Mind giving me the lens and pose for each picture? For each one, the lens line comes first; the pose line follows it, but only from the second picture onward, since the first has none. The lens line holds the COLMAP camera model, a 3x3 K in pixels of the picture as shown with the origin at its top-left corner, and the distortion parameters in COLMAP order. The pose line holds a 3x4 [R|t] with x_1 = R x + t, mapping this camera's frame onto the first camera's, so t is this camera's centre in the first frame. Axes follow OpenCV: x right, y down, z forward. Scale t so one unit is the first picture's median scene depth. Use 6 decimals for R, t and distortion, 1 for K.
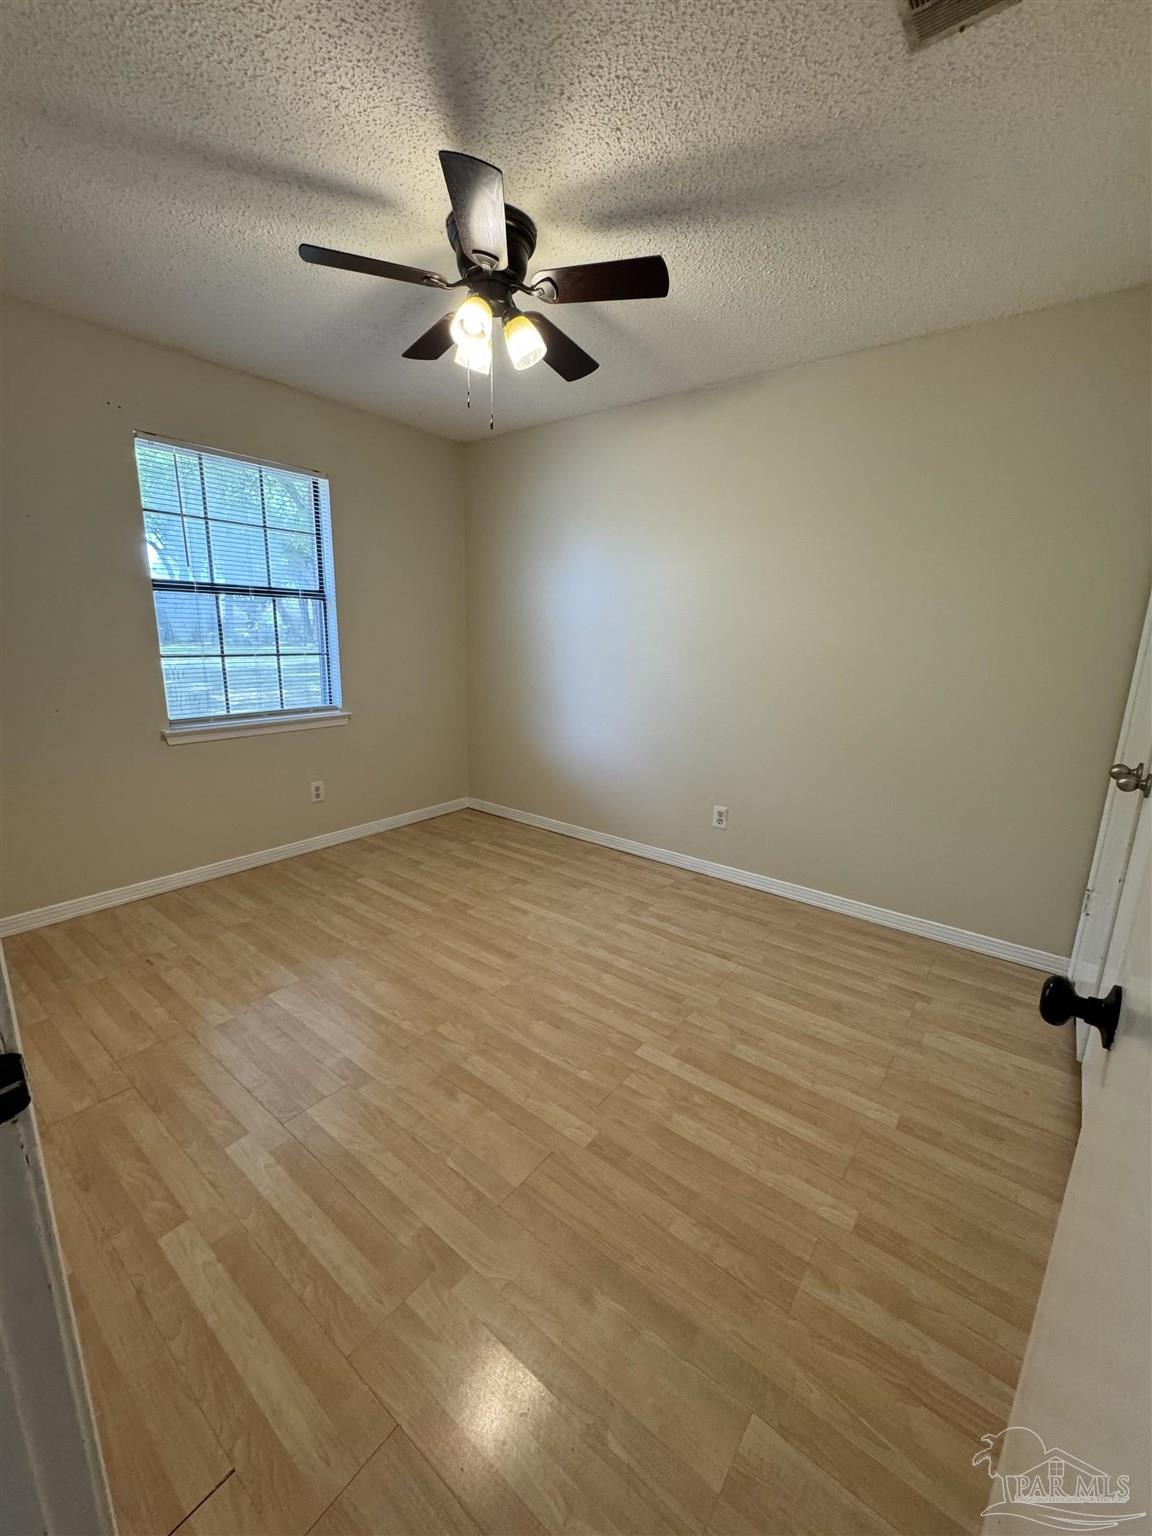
lens RADIAL K [[611.6, 0, 576.0], [0, 611.6, 768.0], [0, 0, 1]] dist [-0.003483, -0.000255]
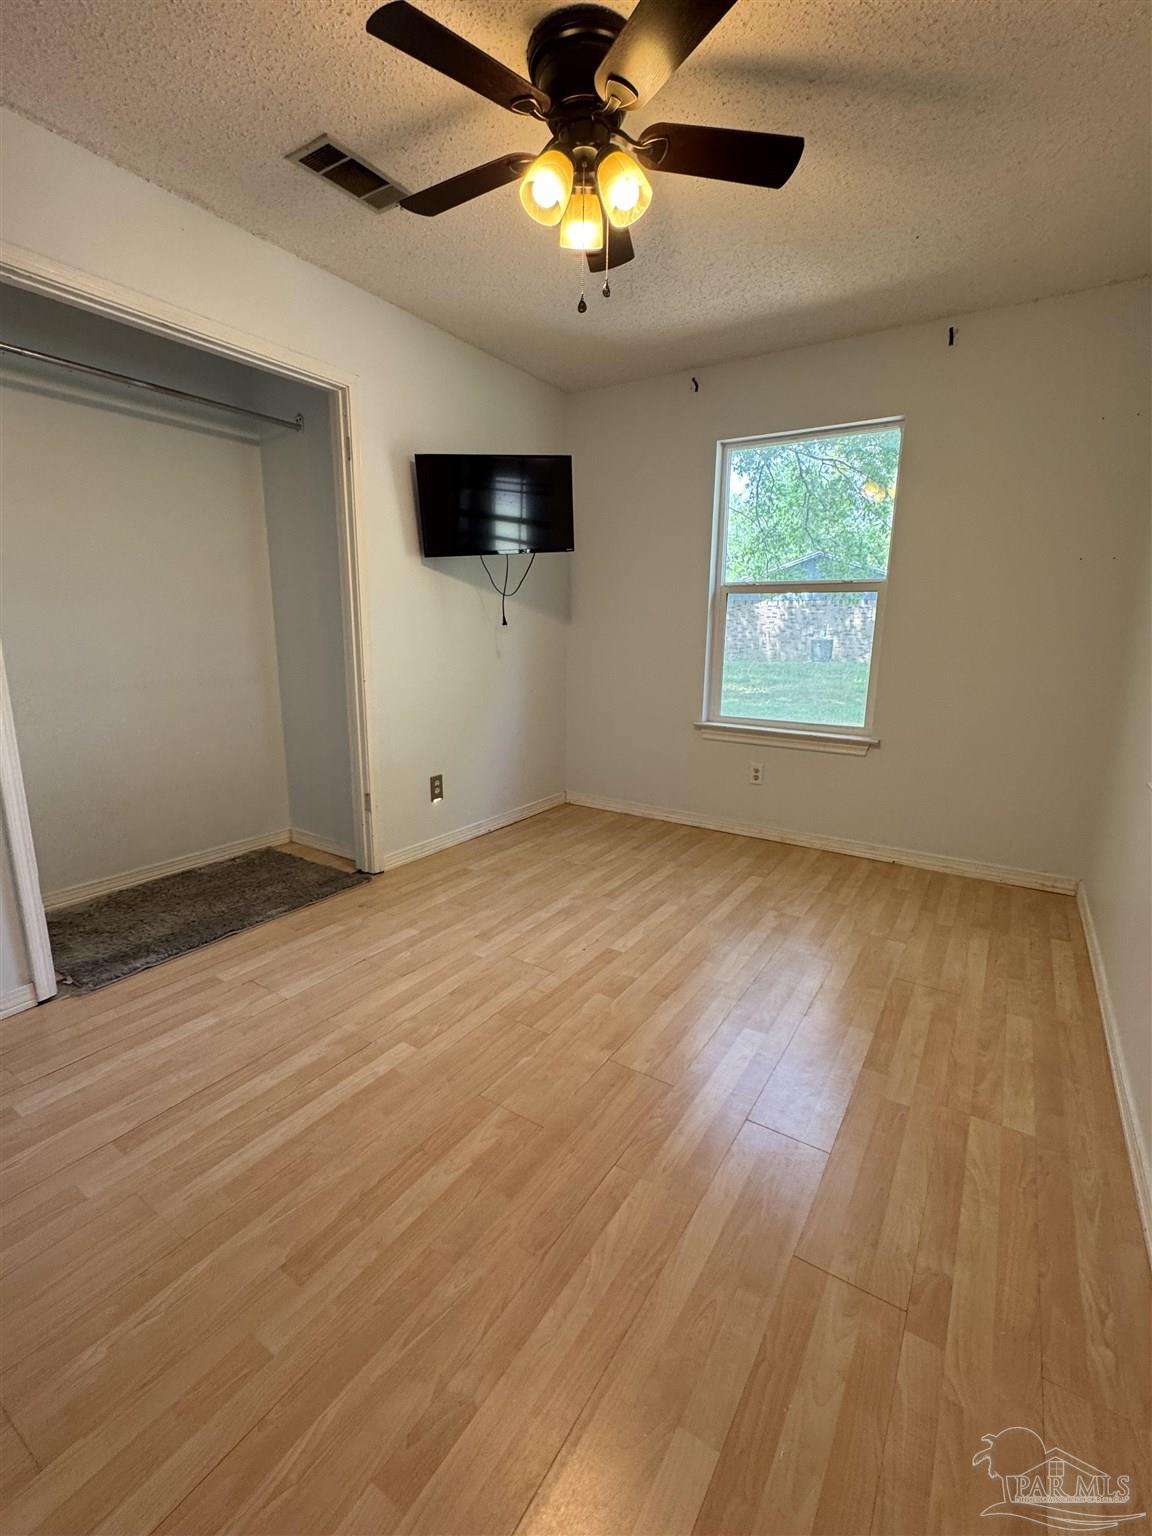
lens RADIAL K [[677.9, 0, 576.0], [0, 677.9, 768.0], [0, 0, 1]] dist [-0.000672, 0.000058]
pose [[0.069693, 0.188438, -0.979609, 0.773995], [-0.225376, 0.959581, 0.168551, -0.113216], [0.971776, 0.209033, 0.109345, 0.807586]]
